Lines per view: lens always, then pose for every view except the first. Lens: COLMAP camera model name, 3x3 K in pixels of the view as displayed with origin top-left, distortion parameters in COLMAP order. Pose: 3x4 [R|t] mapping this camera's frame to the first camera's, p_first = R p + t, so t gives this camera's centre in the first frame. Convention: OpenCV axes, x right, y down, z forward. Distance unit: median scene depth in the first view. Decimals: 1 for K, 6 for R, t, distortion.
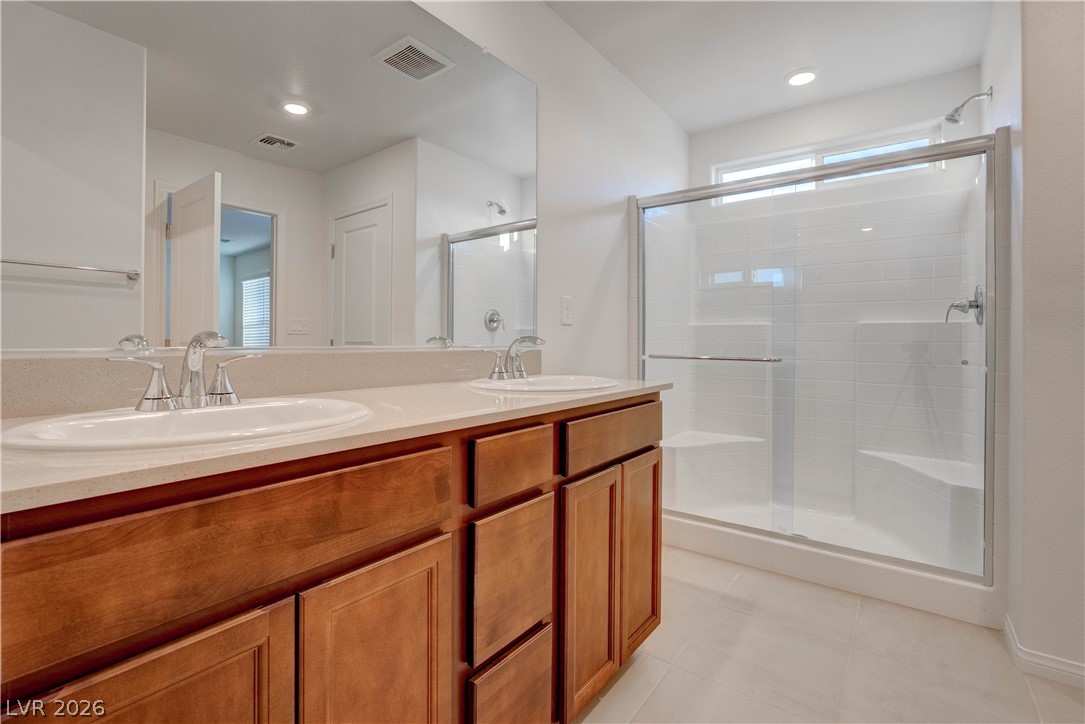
lens RADIAL K [[501.2, 0, 535.2], [0, 501.2, 344.4], [0, 0, 1]] dist [-0.012878, 0.003159]
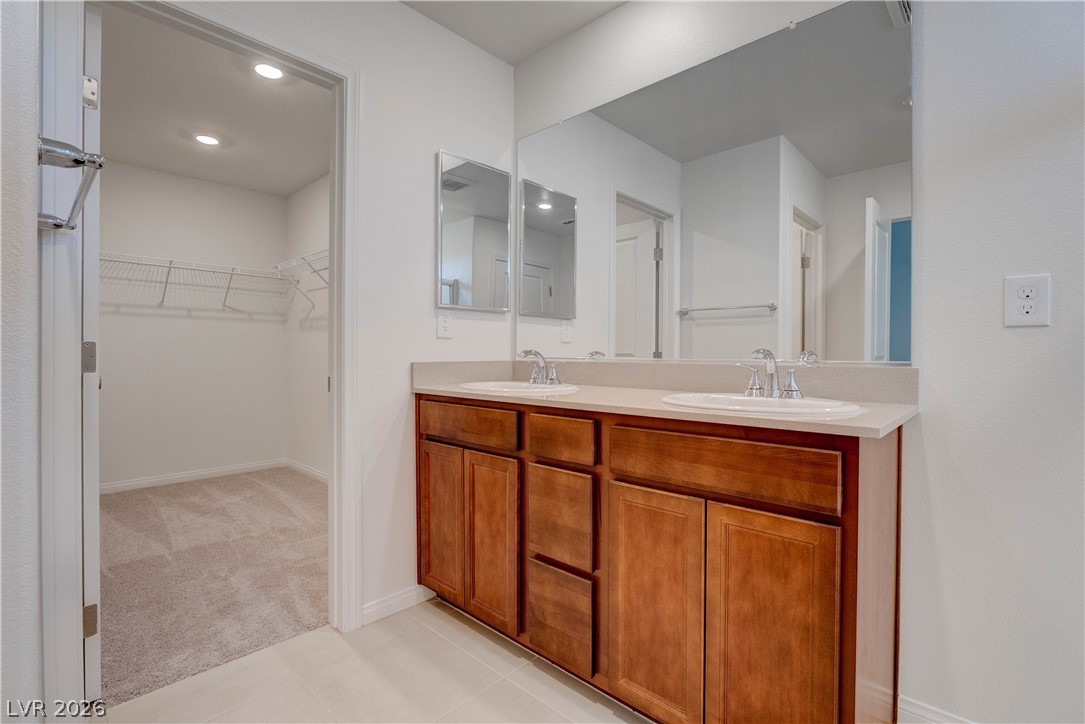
lens RADIAL K [[501.2, 0, 537.7], [0, 501.2, 355.5], [0, 0, 1]] dist [-0.012878, 0.003159]
pose [[-0.094794, 0.004208, -0.995488, 1.347935], [-0.008331, 0.999953, 0.005020, -0.010555], [0.995462, 0.008769, -0.094755, 1.026814]]
